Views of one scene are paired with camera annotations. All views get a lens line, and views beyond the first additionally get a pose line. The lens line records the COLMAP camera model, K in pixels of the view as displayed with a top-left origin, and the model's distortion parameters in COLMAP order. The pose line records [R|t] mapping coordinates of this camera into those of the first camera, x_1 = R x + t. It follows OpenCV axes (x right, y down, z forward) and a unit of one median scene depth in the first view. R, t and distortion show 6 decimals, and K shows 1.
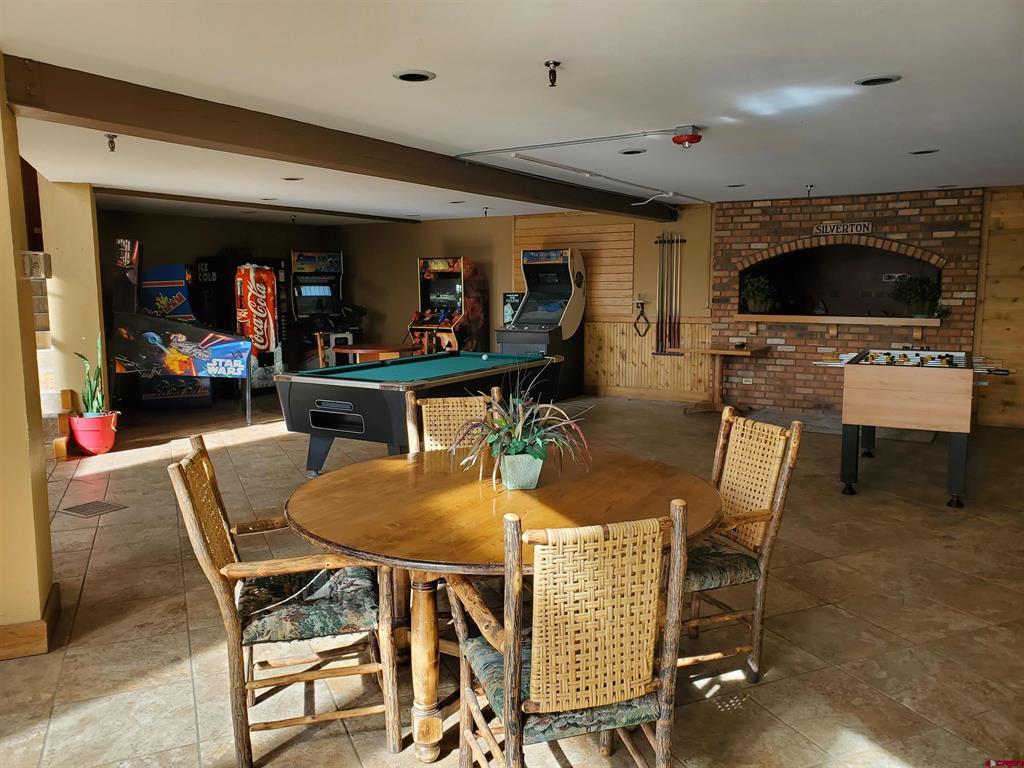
lens RADIAL K [[792.8, 0, 512.0], [0, 792.8, 384.0], [0, 0, 1]] dist [-0.002839, -0.001904]
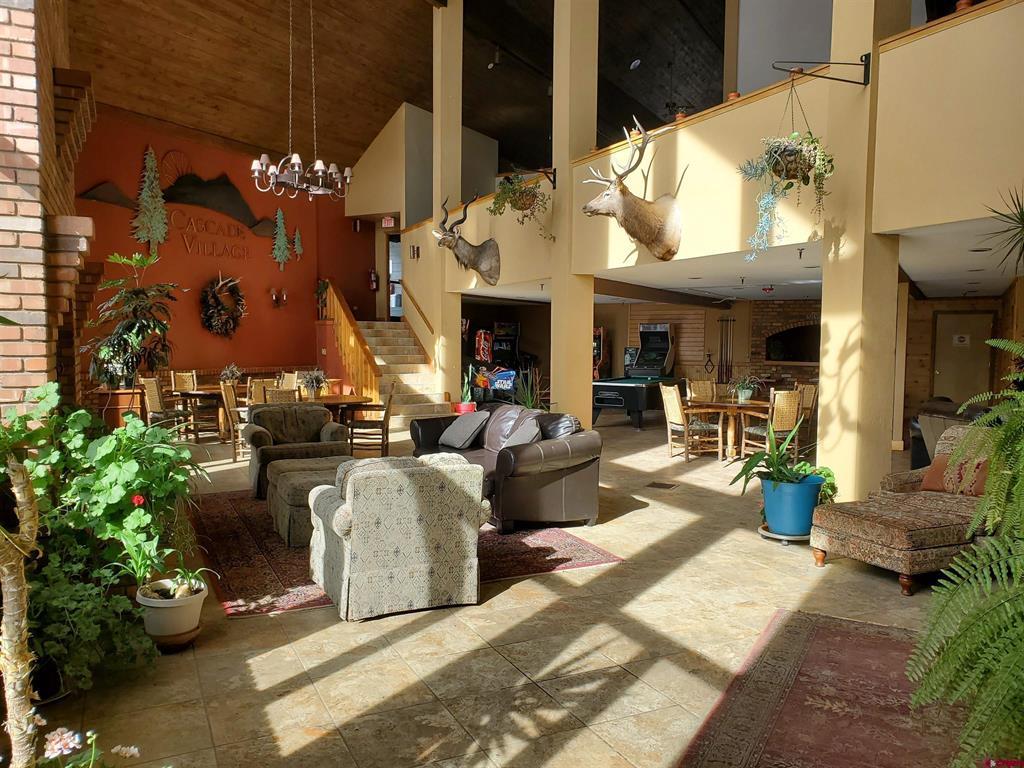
lens RADIAL K [[778.5, 0, 512.0], [0, 778.5, 384.0], [0, 0, 1]] dist [0.000293, 0.000304]
pose [[0.999626, 0.012957, 0.024082, -0.342724], [-0.011333, 0.997729, -0.066401, 0.091332], [-0.024887, 0.066103, 0.997502, -0.776203]]
